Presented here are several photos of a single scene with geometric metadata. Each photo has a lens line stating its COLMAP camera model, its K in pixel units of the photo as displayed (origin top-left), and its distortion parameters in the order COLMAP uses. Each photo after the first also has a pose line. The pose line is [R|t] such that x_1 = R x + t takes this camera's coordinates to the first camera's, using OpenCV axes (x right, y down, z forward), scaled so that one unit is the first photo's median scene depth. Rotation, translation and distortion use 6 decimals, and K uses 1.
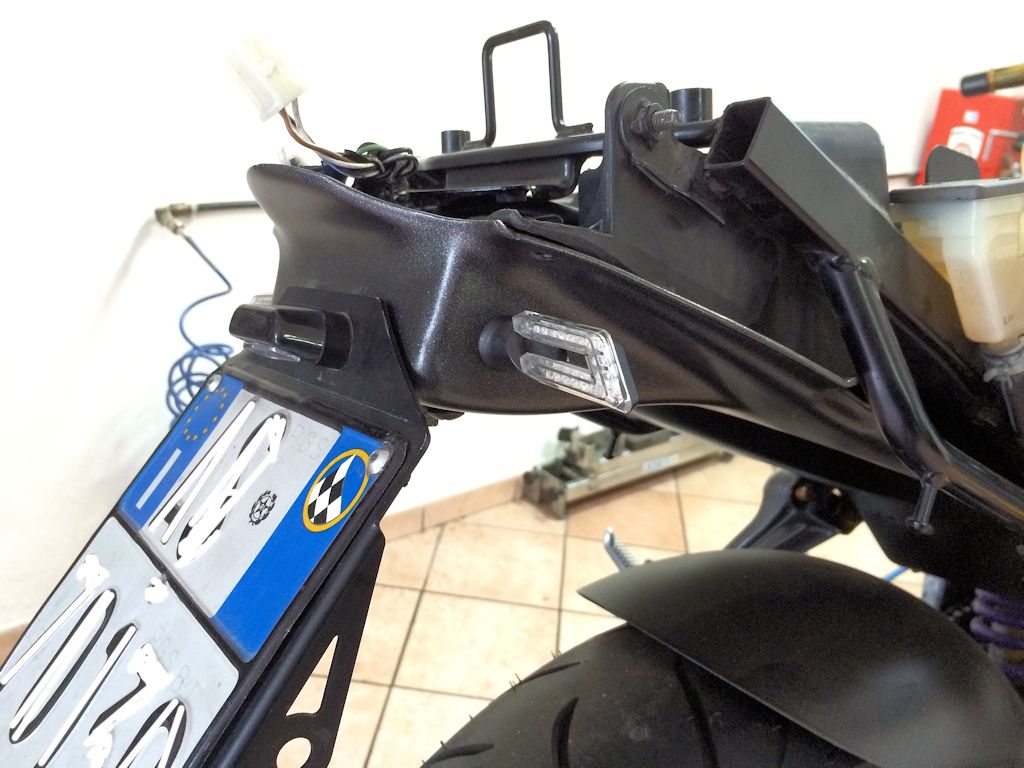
lens RADIAL K [[864.0, 0, 512.6], [0, 864.0, 390.9], [0, 0, 1]] dist [0.036475, -0.006950]
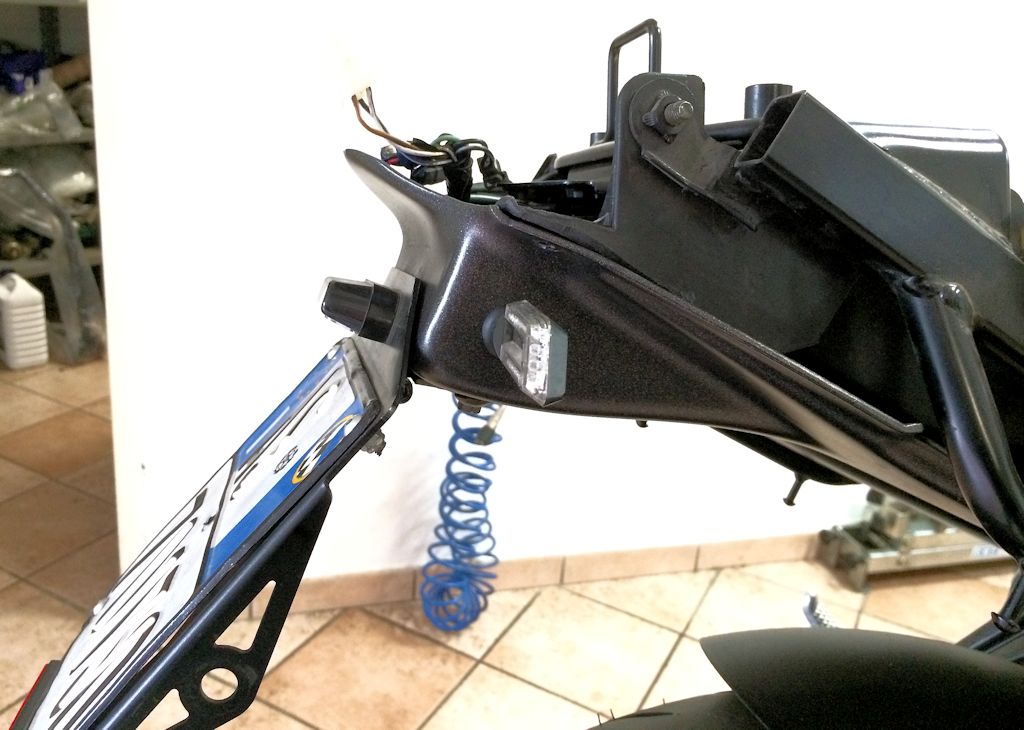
lens RADIAL K [[896.3, 0, 513.2], [0, 896.3, 357.4], [0, 0, 1]] dist [0.053381, -0.005732]
pose [[0.926735, 0.117797, -0.356773, 0.272666], [-0.141500, 0.989090, -0.040982, 0.011133], [0.348053, 0.088463, 0.933292, 0.034271]]
